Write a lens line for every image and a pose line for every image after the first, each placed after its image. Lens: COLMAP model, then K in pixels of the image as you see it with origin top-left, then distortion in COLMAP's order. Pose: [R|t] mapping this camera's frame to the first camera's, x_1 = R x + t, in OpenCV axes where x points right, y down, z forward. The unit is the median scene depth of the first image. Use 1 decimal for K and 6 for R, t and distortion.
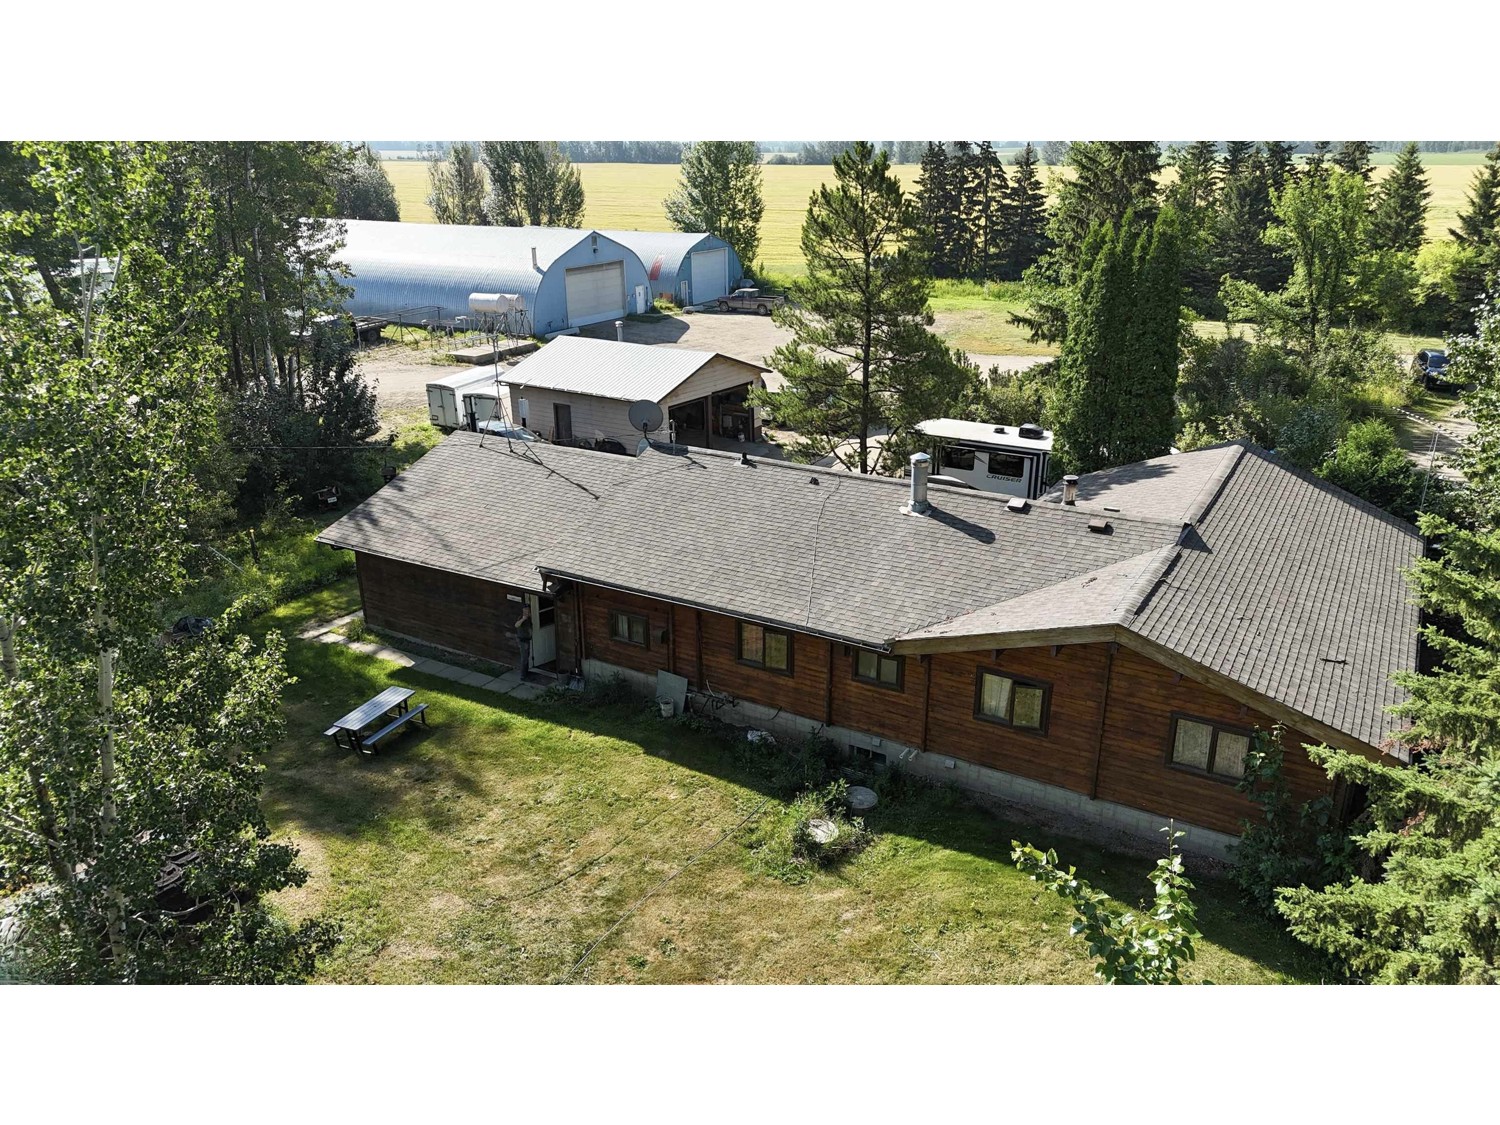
lens RADIAL K [[1101.2, 0, 750.0], [0, 1101.2, 562.5], [0, 0, 1]] dist [0.106161, -0.130657]
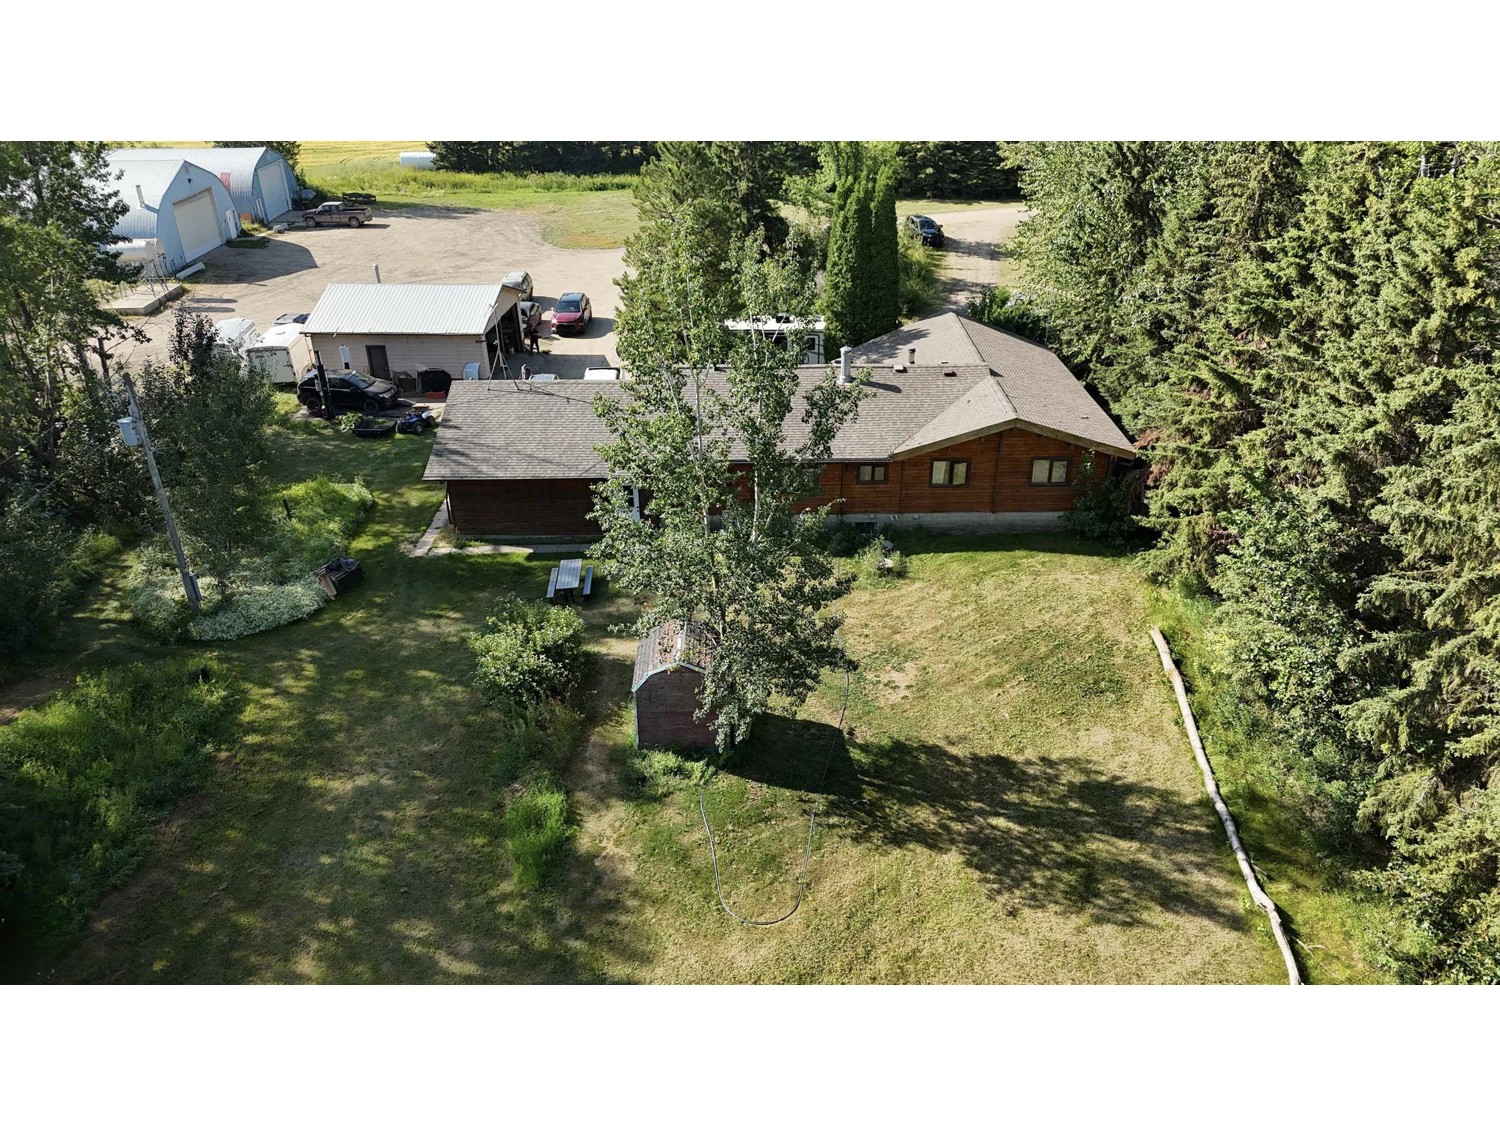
lens RADIAL K [[1101.2, 0, 750.0], [0, 1101.2, 562.5], [0, 0, 1]] dist [0.106161, -0.130657]
pose [[0.862288, -0.237470, 0.447289, -0.609542], [0.183299, 0.969707, 0.161461, -0.060568], [-0.472081, -0.057238, 0.879695, -0.321923]]
